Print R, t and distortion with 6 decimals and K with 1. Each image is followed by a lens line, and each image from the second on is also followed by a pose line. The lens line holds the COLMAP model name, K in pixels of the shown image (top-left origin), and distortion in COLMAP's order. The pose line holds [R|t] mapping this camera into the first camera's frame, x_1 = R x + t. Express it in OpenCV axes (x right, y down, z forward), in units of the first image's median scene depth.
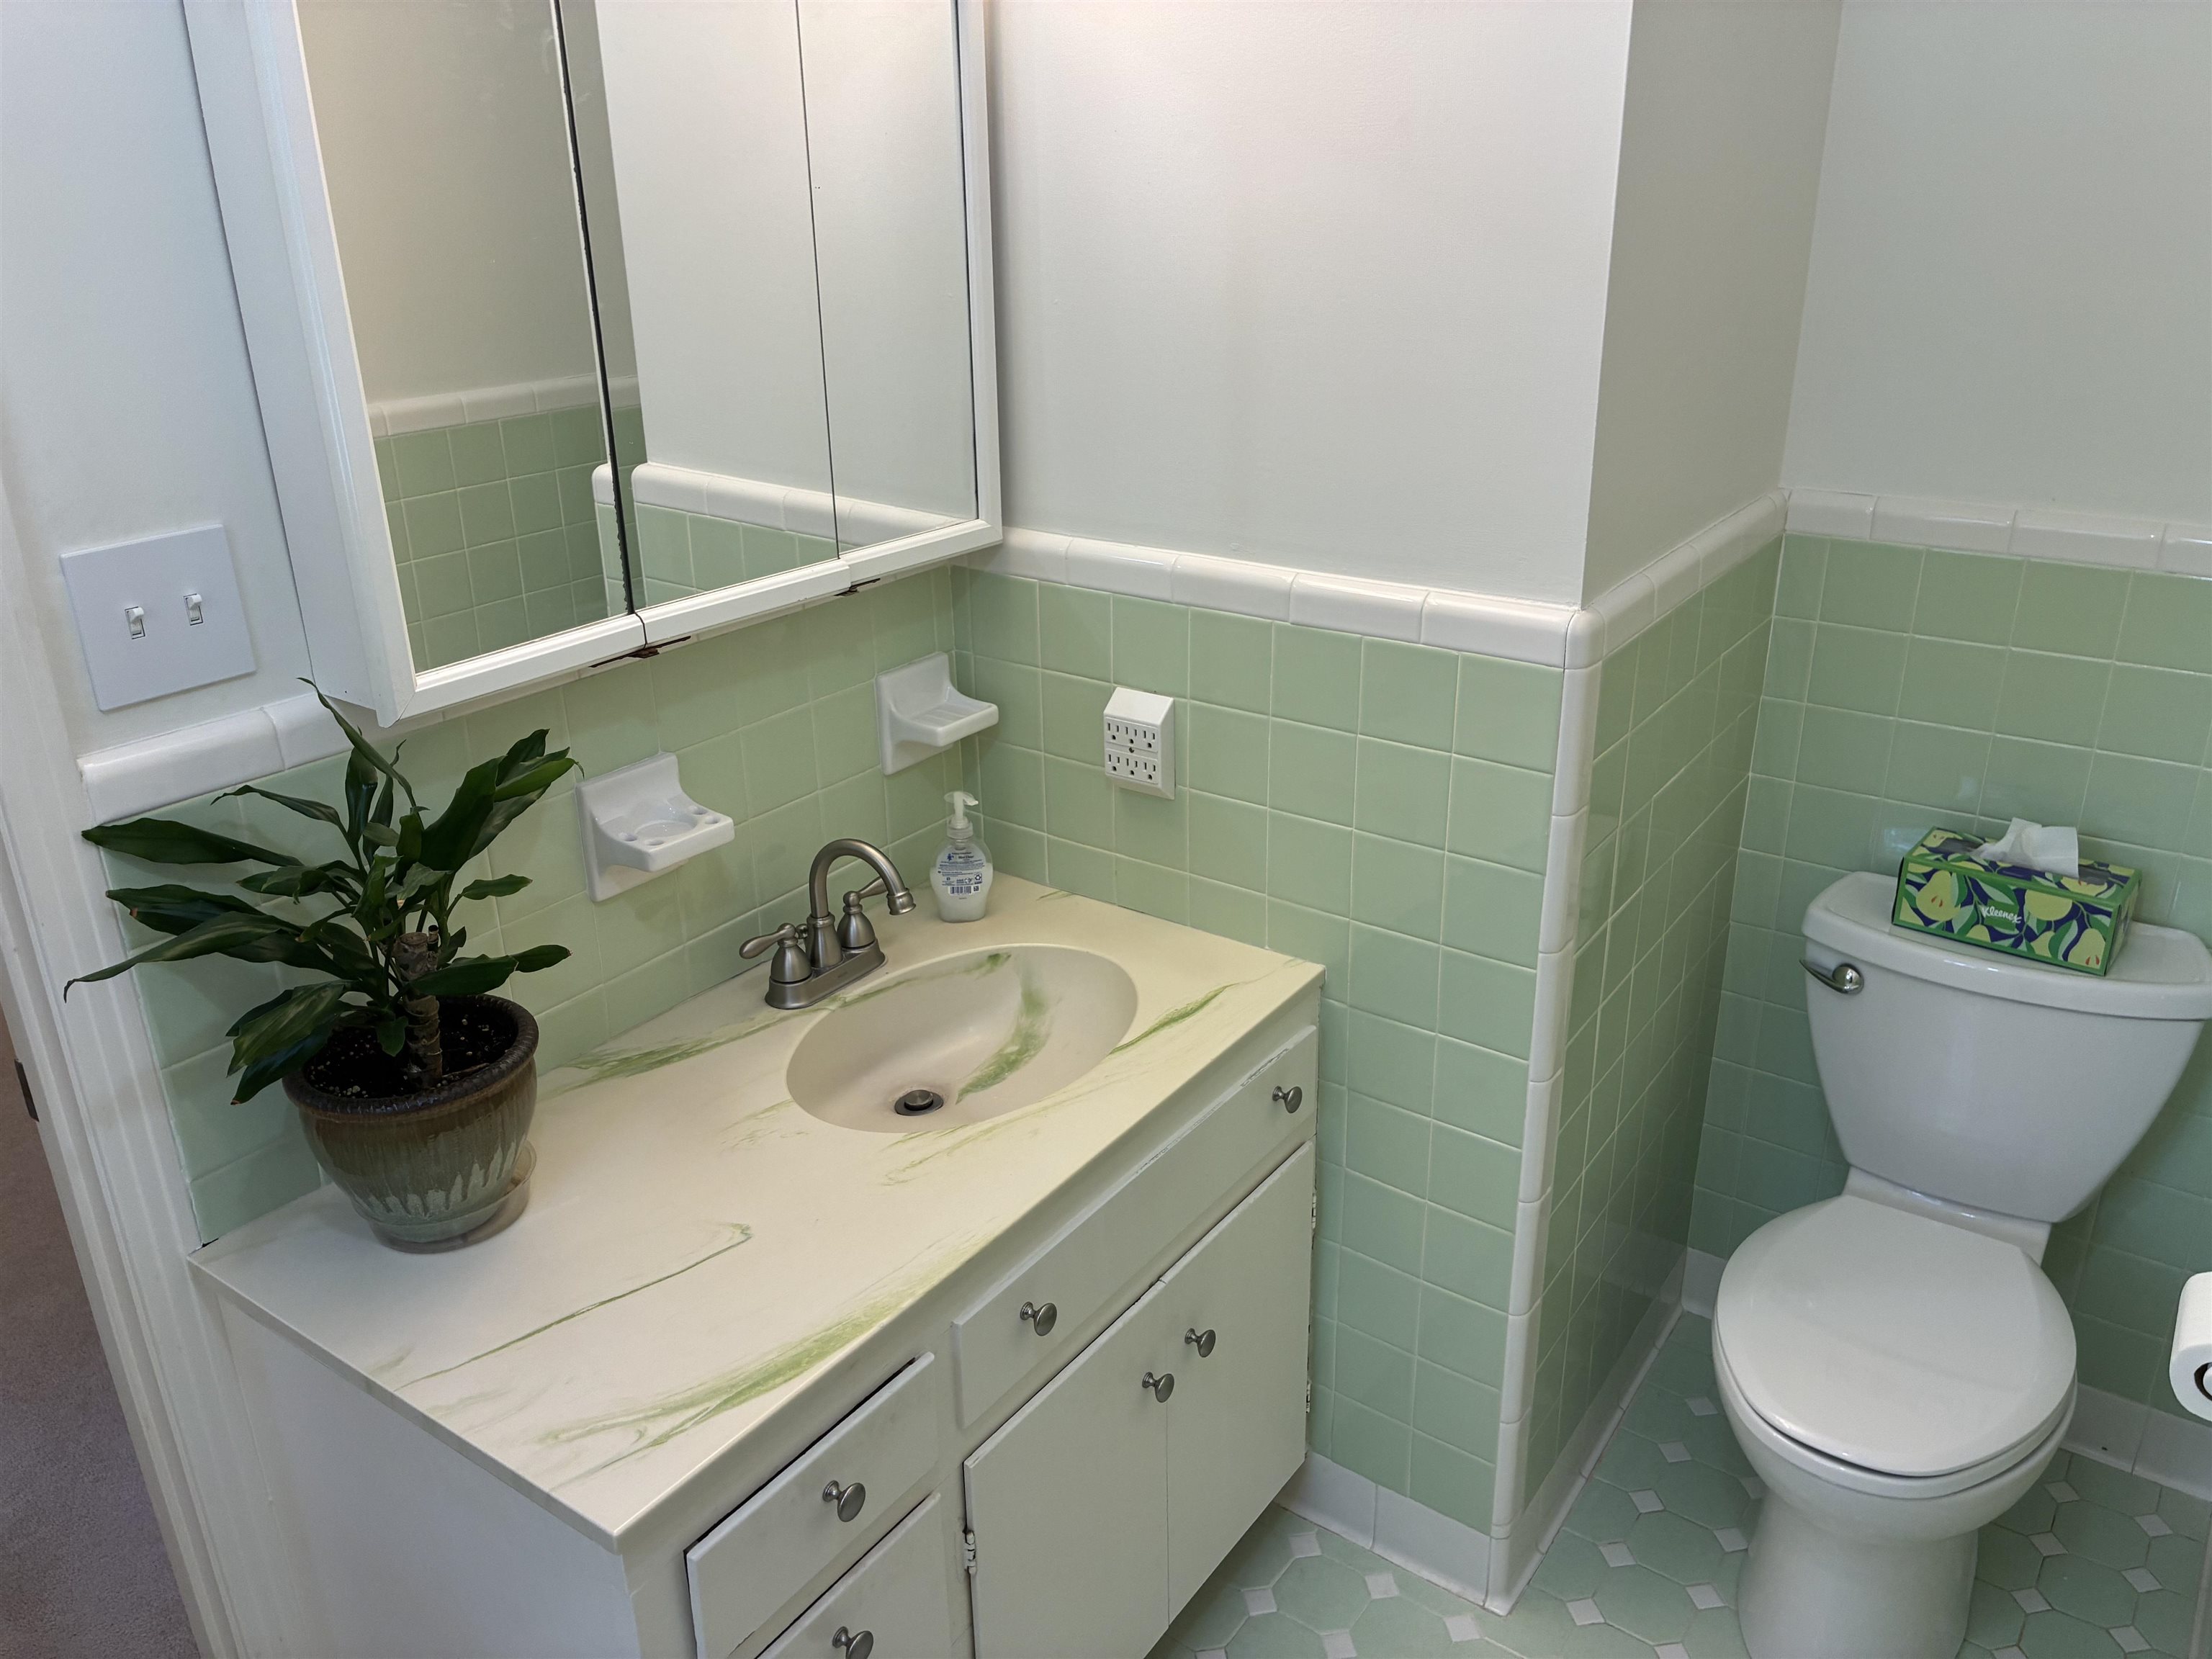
lens RADIAL K [[1671.1, 0, 1105.4], [0, 1671.1, 843.1], [0, 0, 1]] dist [0.052356, -0.065554]
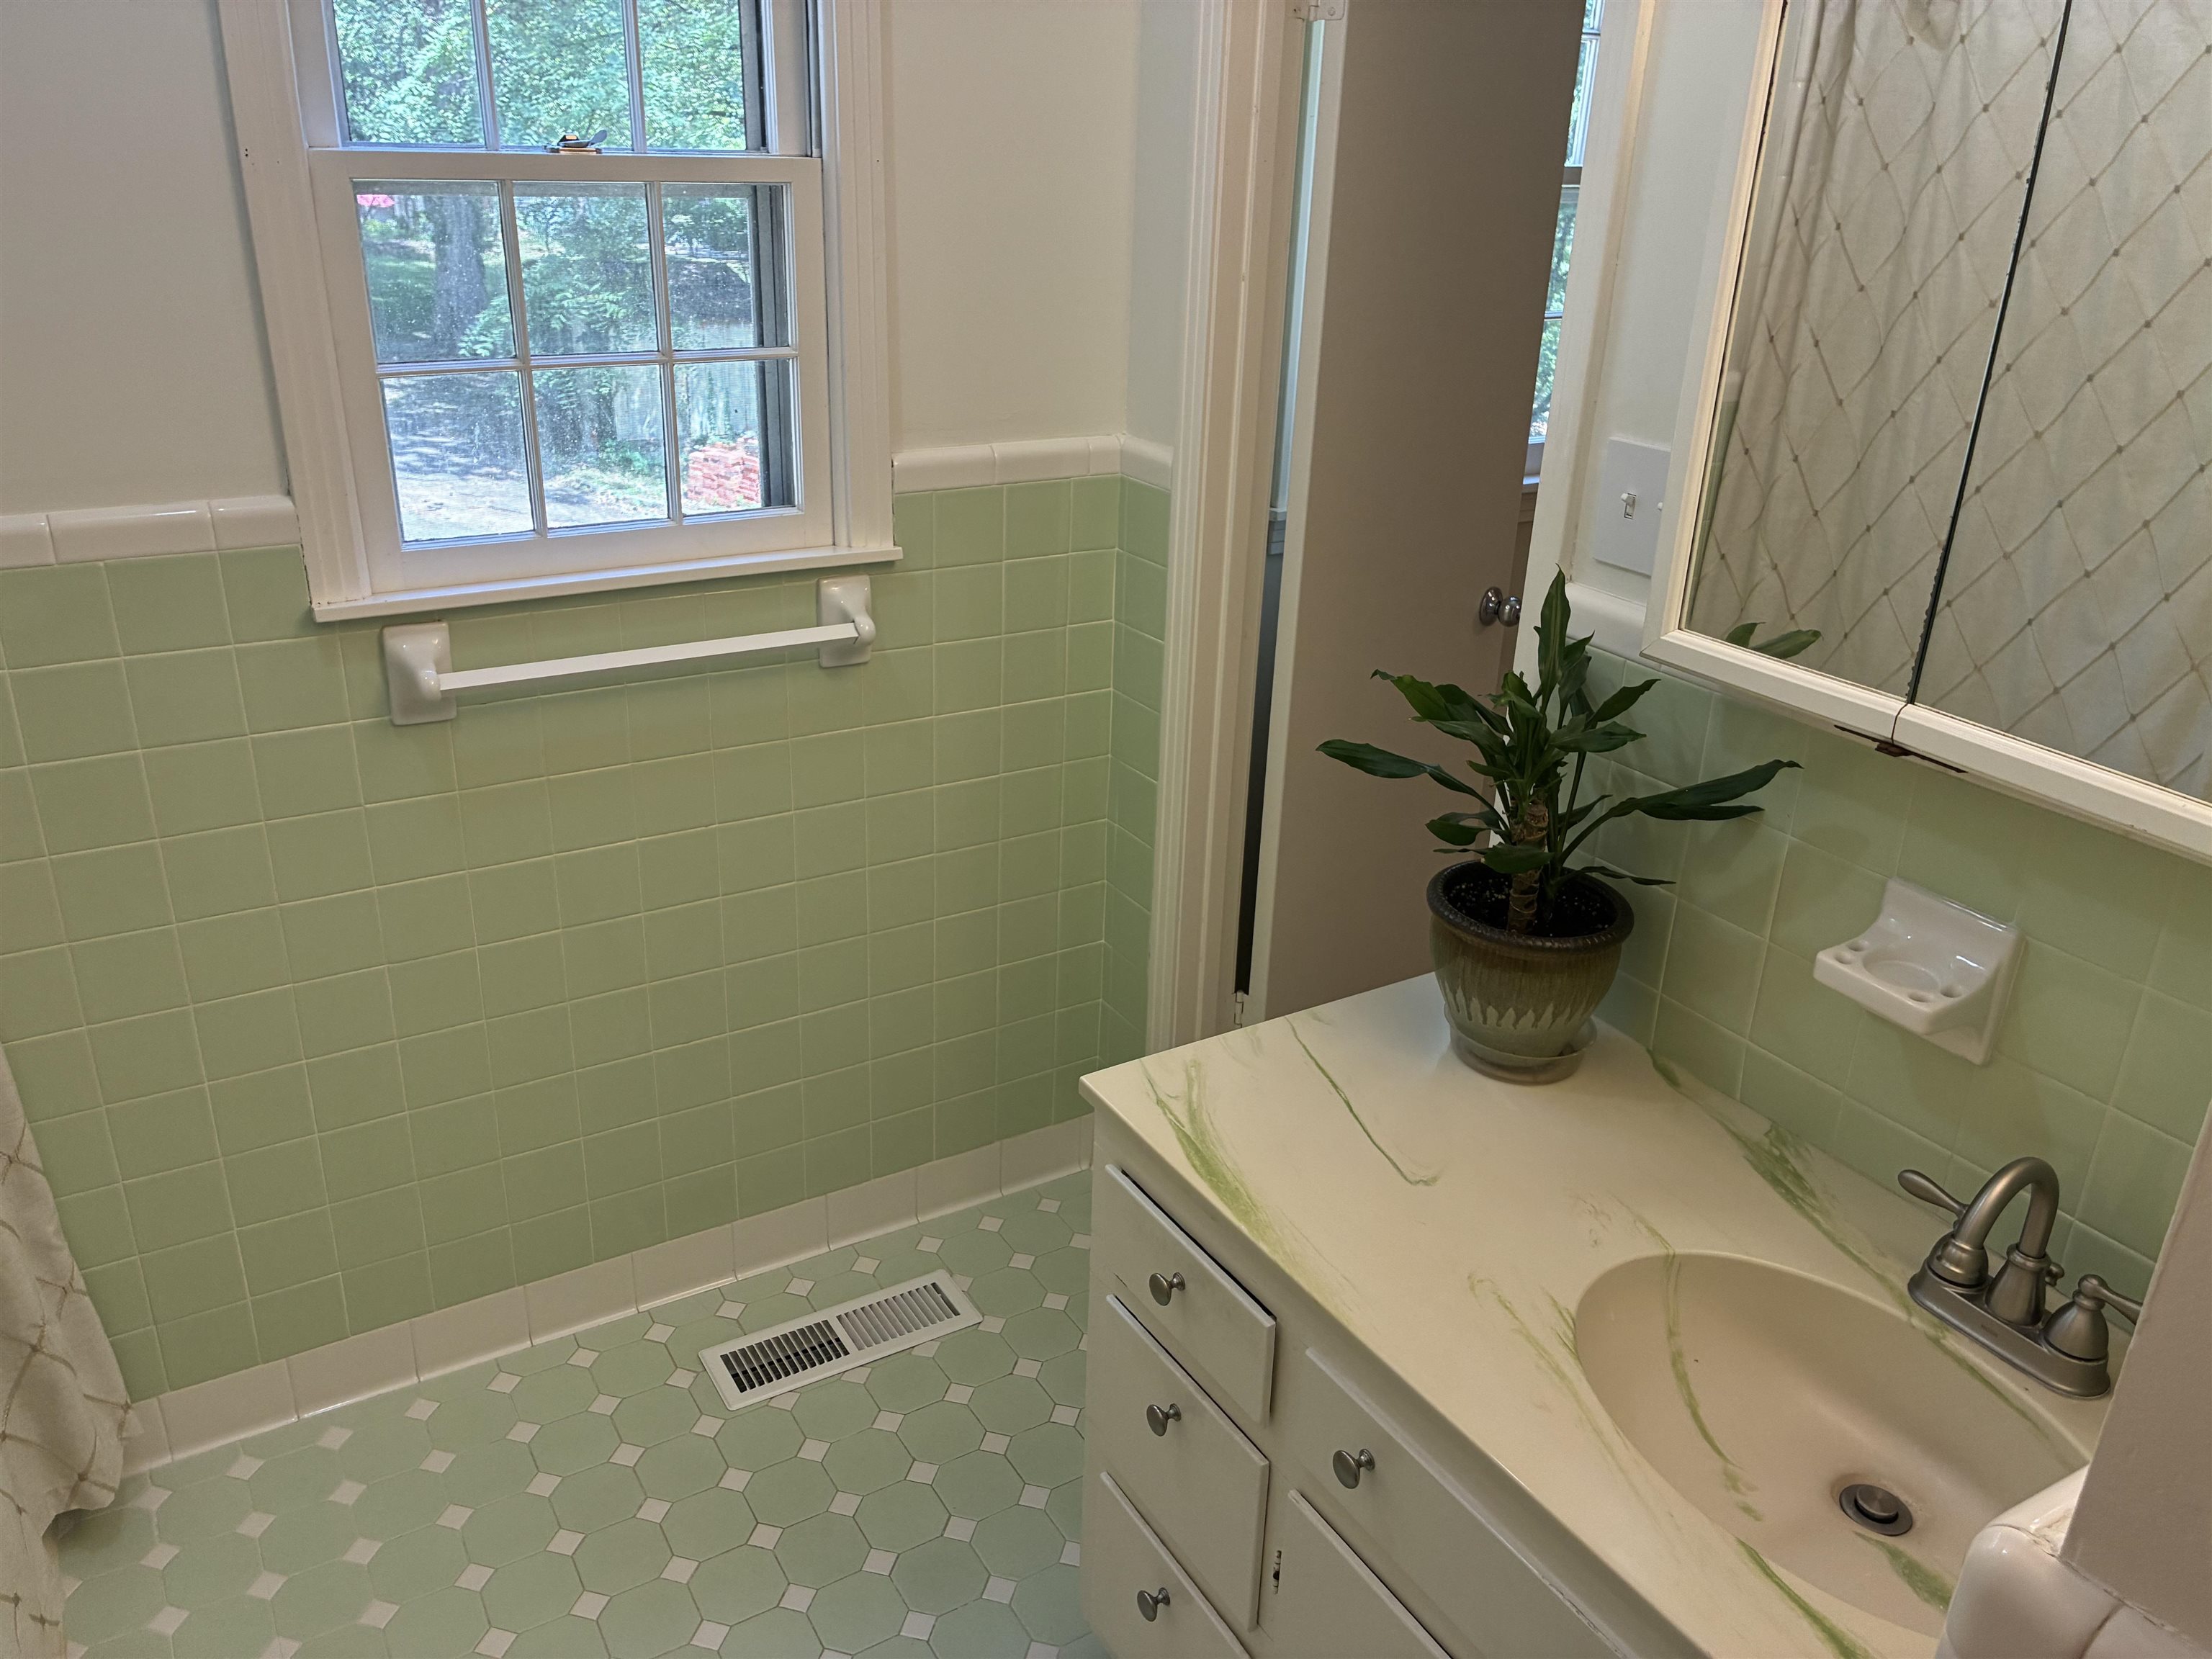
lens RADIAL K [[1671.1, 0, 1108.5], [0, 1671.1, 825.0], [0, 0, 1]] dist [0.052356, -0.065554]
pose [[-0.390392, 0.362640, -0.846219, 0.512480], [-0.383084, 0.771819, 0.507487, -0.304380], [0.837162, 0.522291, -0.162390, 0.693423]]
